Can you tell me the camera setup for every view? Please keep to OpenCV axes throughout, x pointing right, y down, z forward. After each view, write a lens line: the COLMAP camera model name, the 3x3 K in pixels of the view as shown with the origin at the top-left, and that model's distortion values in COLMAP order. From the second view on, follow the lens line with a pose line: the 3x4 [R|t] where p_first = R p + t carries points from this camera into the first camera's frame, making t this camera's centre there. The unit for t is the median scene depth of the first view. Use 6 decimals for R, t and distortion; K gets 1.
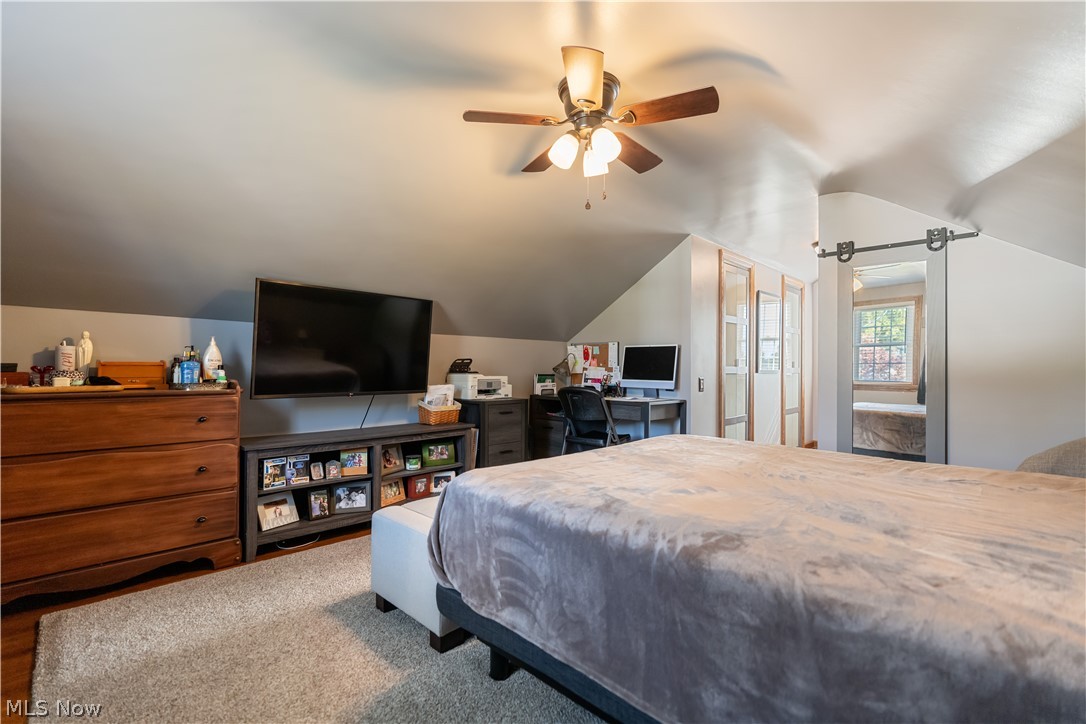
lens RADIAL K [[494.5, 0, 545.4], [0, 494.5, 368.3], [0, 0, 1]] dist [-0.002973, -0.000080]
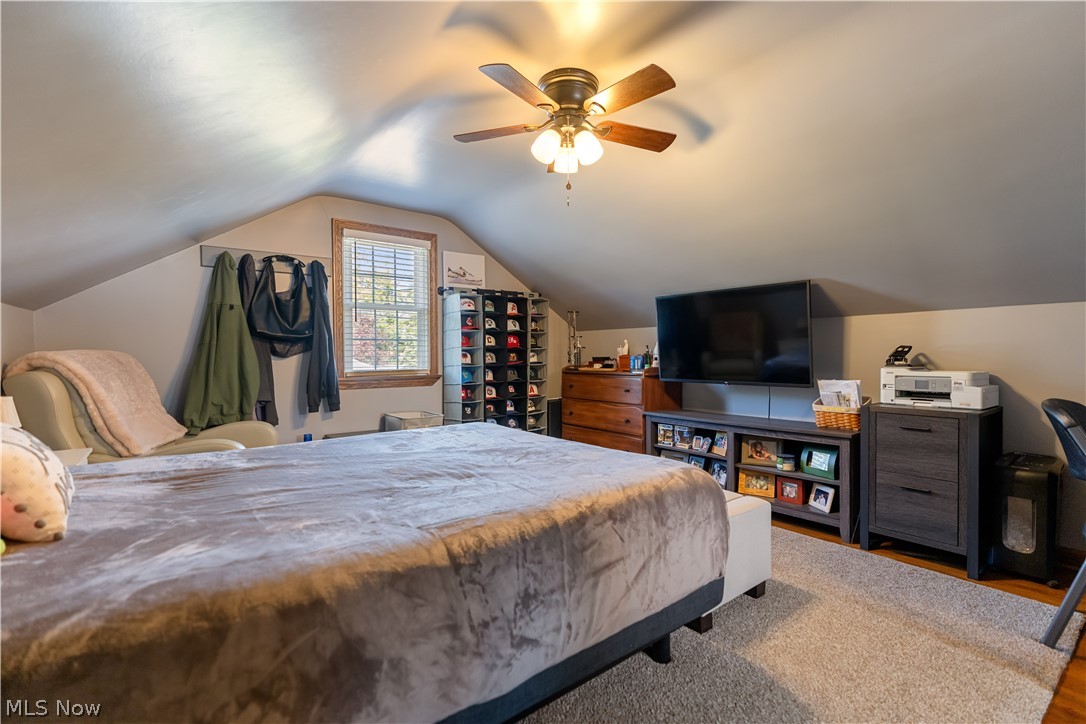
lens RADIAL K [[494.5, 0, 545.4], [0, 494.5, 368.3], [0, 0, 1]] dist [-0.002973, -0.000080]
pose [[-0.130948, 0.020469, -0.991178, 0.874376], [0.000778, 0.999789, 0.020544, -0.002907], [0.991389, 0.001919, -0.130937, 0.859429]]
